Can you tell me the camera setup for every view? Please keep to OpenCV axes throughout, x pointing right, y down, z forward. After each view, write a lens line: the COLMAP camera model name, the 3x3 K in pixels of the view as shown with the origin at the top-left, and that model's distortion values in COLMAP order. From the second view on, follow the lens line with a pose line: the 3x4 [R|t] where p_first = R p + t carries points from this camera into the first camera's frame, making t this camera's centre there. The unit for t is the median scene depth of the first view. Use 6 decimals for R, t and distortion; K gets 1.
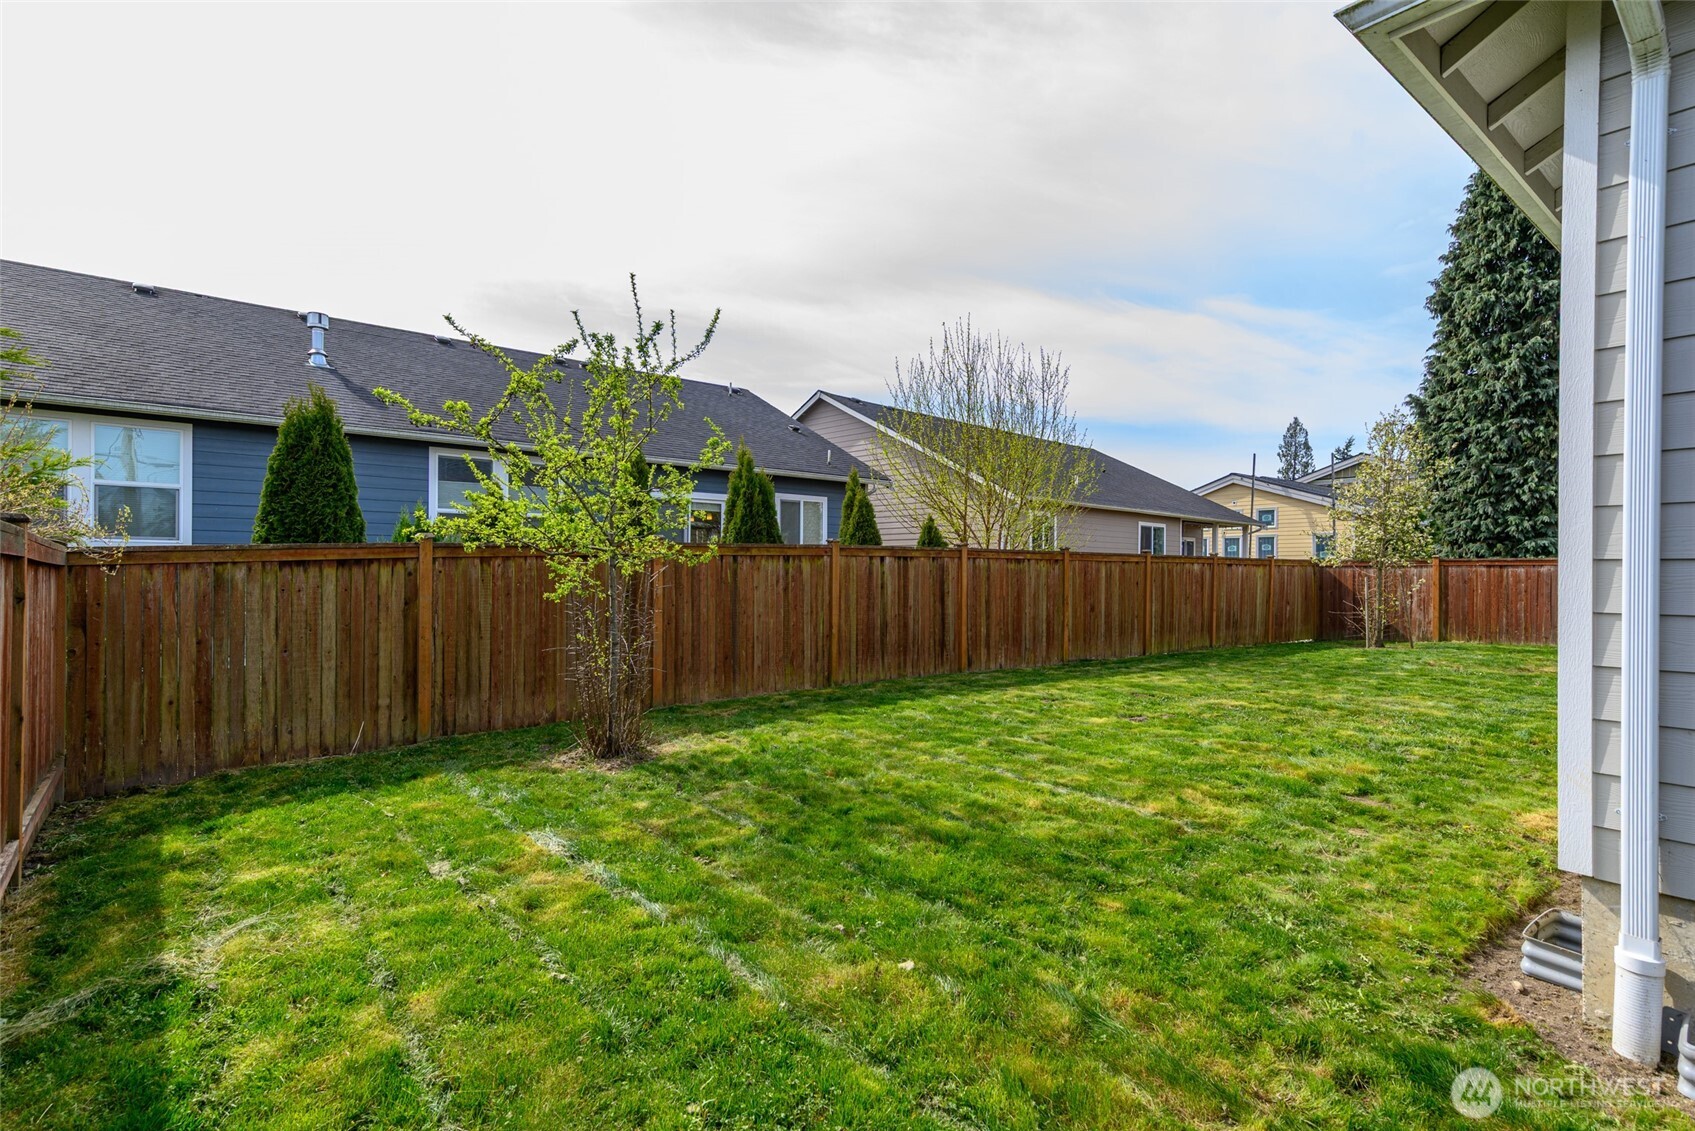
lens RADIAL K [[943.8, 0, 852.4], [0, 943.8, 535.0], [0, 0, 1]] dist [0.002925, 0.000456]
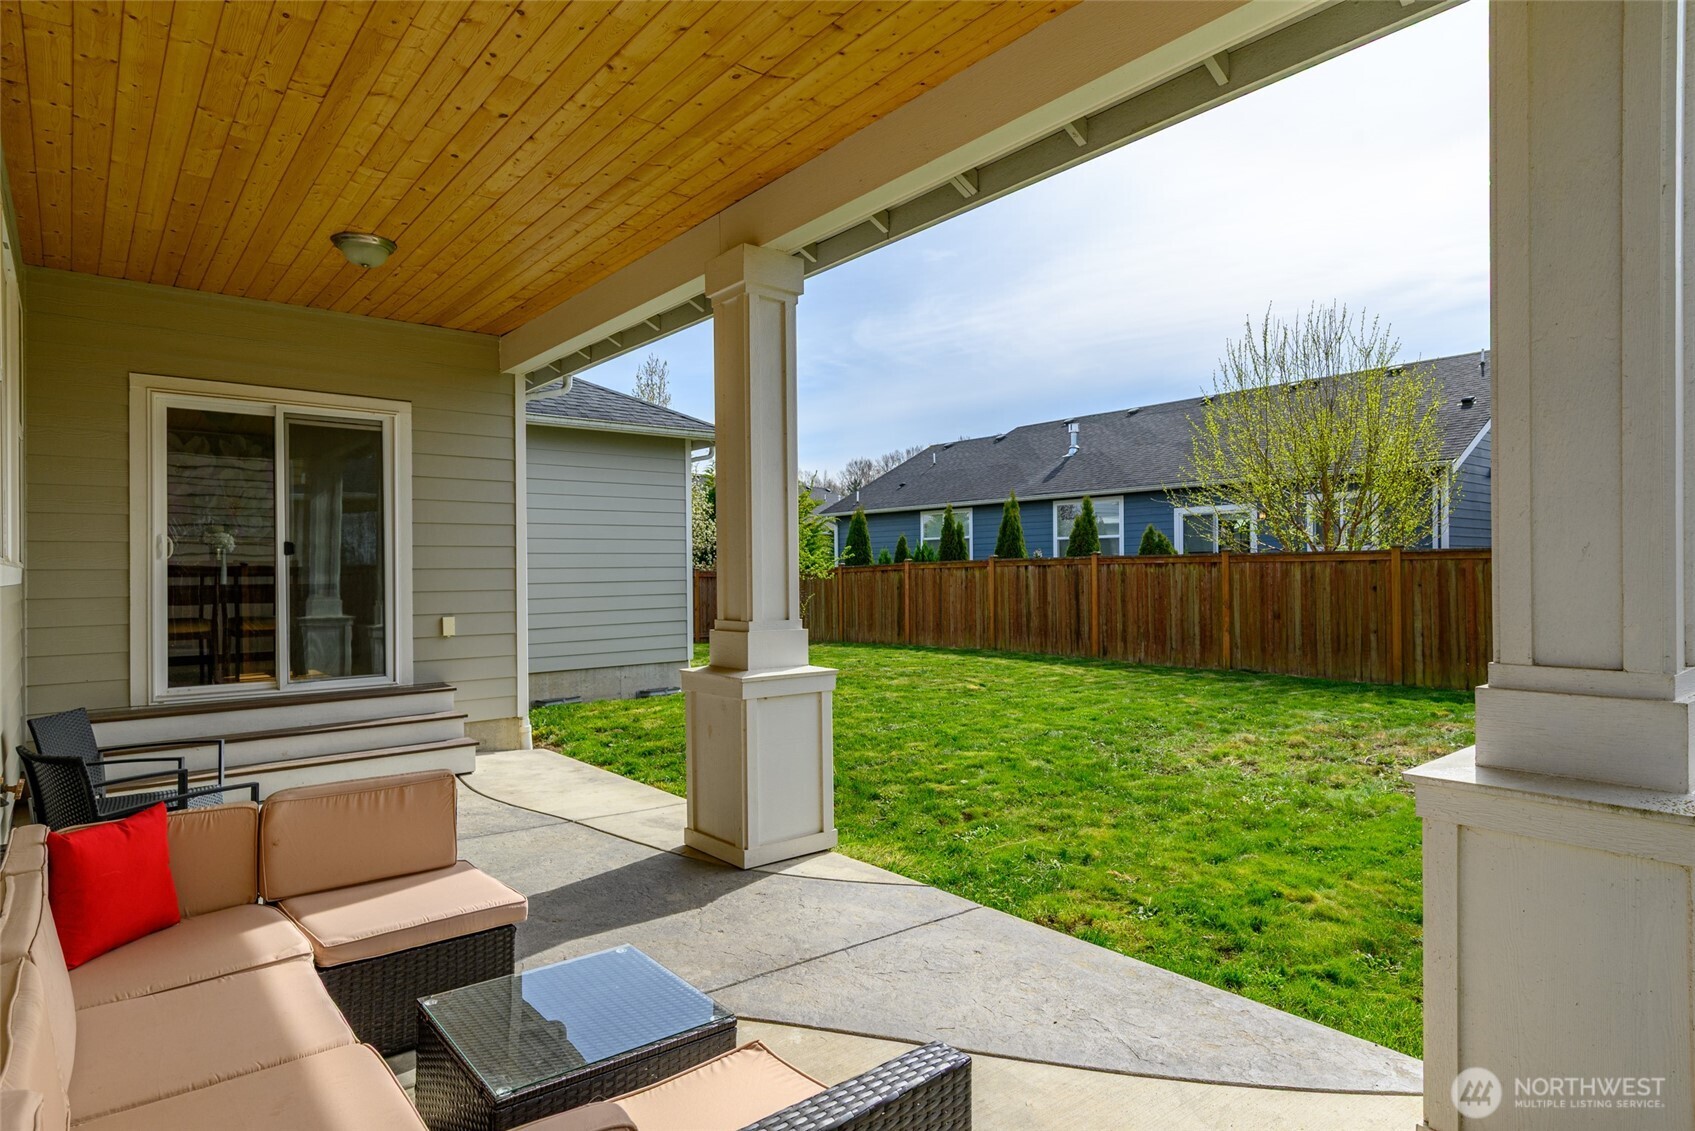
lens RADIAL K [[921.6, 0, 864.3], [0, 921.6, 568.7], [0, 0, 1]] dist [0.014322, -0.001208]
pose [[-0.045648, -0.003610, -0.998951, 1.358916], [0.053403, 0.998555, -0.006049, 0.022123], [0.997529, -0.053623, -0.045389, 0.786667]]
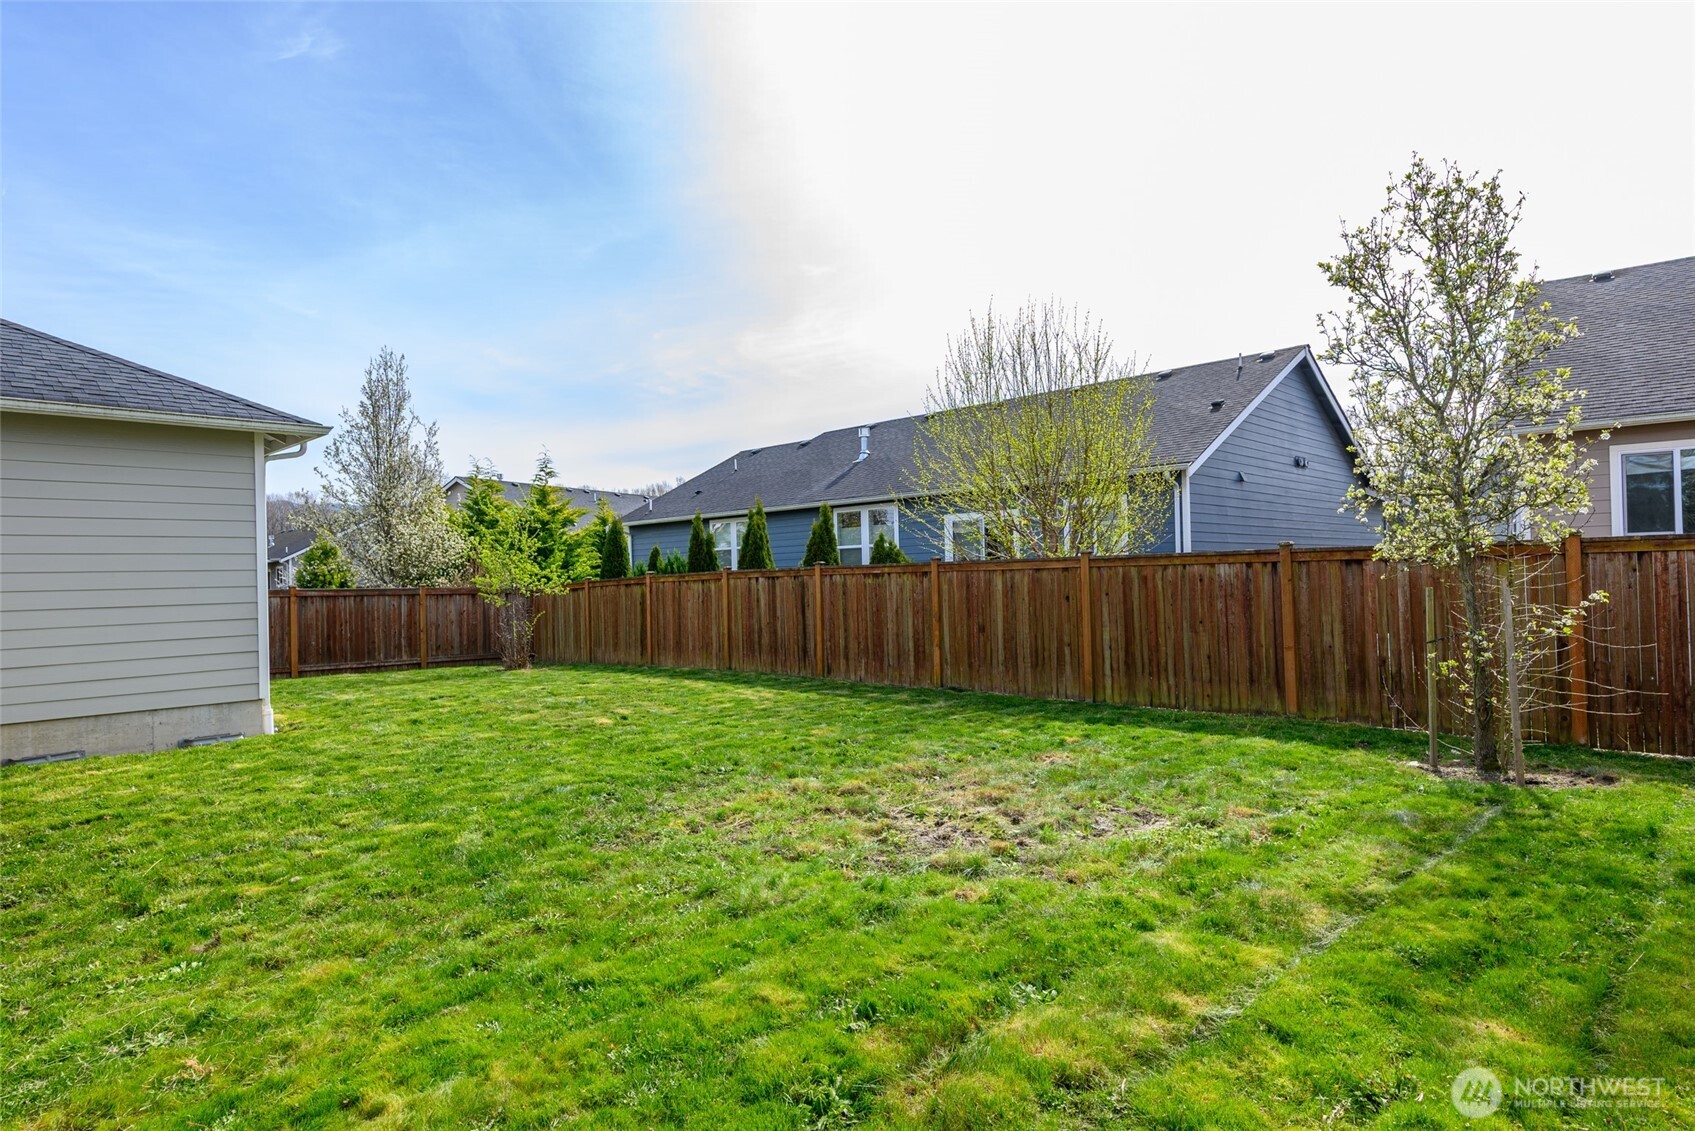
lens RADIAL K [[921.6, 0, 864.3], [0, 921.6, 568.7], [0, 0, 1]] dist [0.014322, -0.001208]
pose [[0.073738, -0.014877, -0.997167, 1.249603], [0.067619, 0.997662, -0.009884, 0.032198], [0.994983, -0.066699, 0.074571, 1.009079]]
